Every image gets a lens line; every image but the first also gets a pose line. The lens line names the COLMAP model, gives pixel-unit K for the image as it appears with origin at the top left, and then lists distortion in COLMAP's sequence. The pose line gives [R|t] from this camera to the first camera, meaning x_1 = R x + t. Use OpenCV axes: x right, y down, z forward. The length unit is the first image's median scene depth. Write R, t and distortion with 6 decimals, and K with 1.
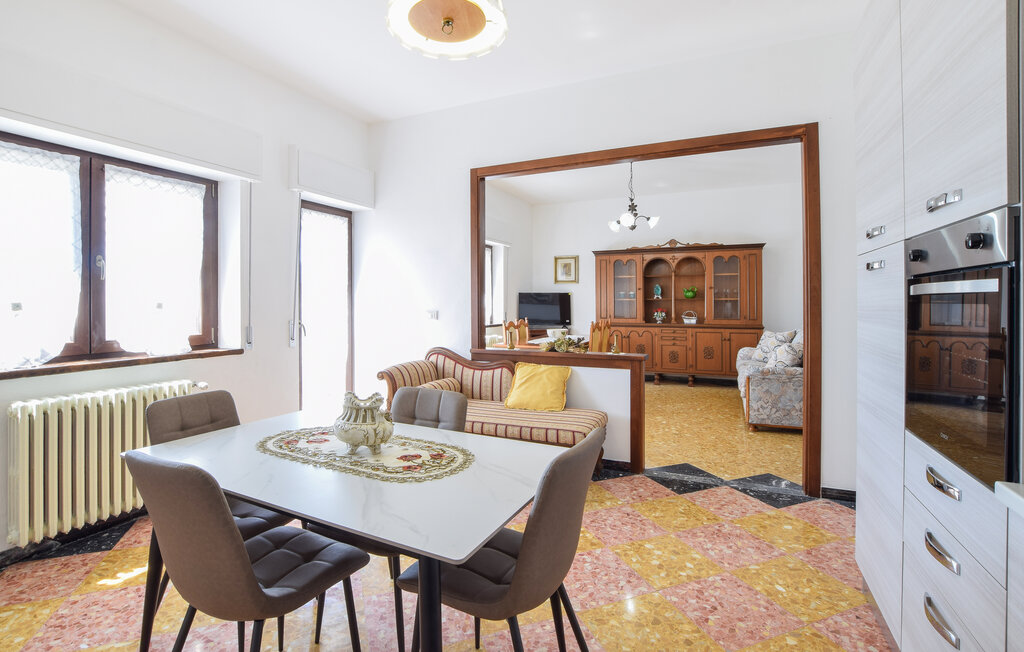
lens RADIAL K [[464.9, 0, 517.5], [0, 464.9, 300.5], [0, 0, 1]] dist [-0.031536, 0.000481]
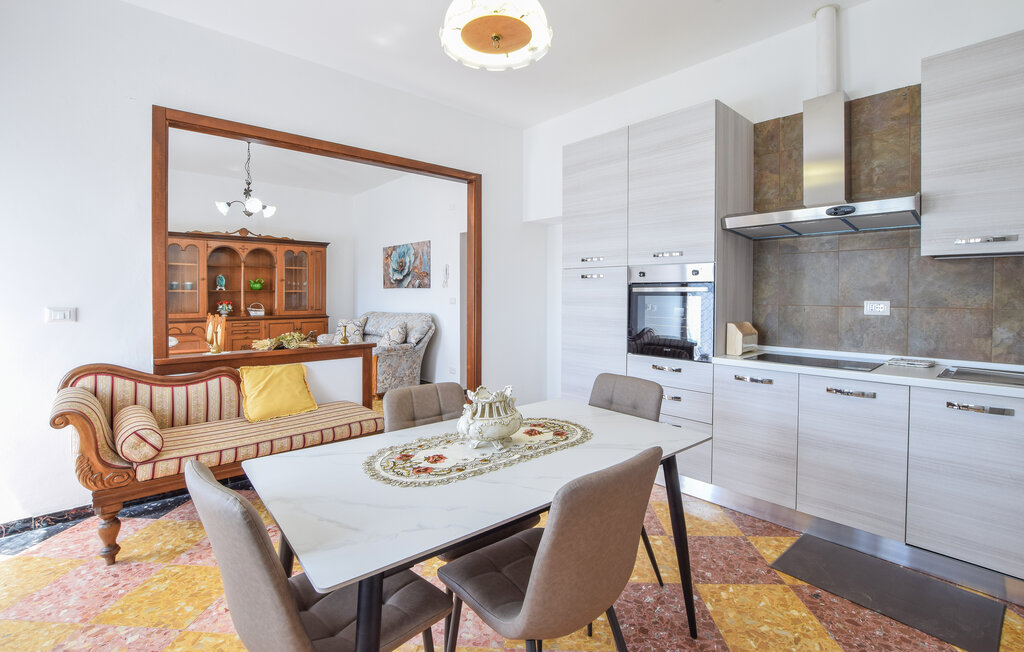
lens RADIAL K [[445.1, 0, 503.2], [0, 445.1, 297.5], [0, 0, 1]] dist [-0.025751, 0.000176]
pose [[0.422582, -0.005979, 0.906305, -0.275189], [-0.004796, 0.999949, 0.008833, 0.000303], [-0.906312, -0.008079, 0.422532, 0.134921]]
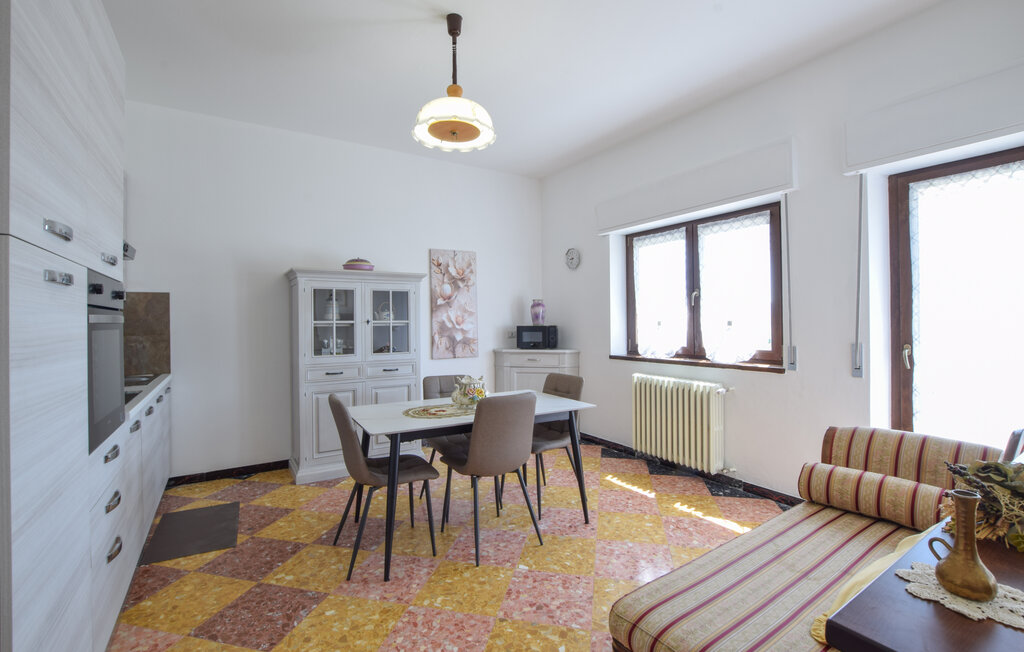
lens RADIAL K [[467.2, 0, 512.0], [0, 467.2, 326.0], [0, 0, 1]] dist [-0.001821, -0.017875]
pose [[-0.554839, 0.018940, -0.831742, 0.247522], [0.012145, 0.999819, 0.014665, -0.003159], [0.831869, -0.001965, -0.554968, 0.495196]]
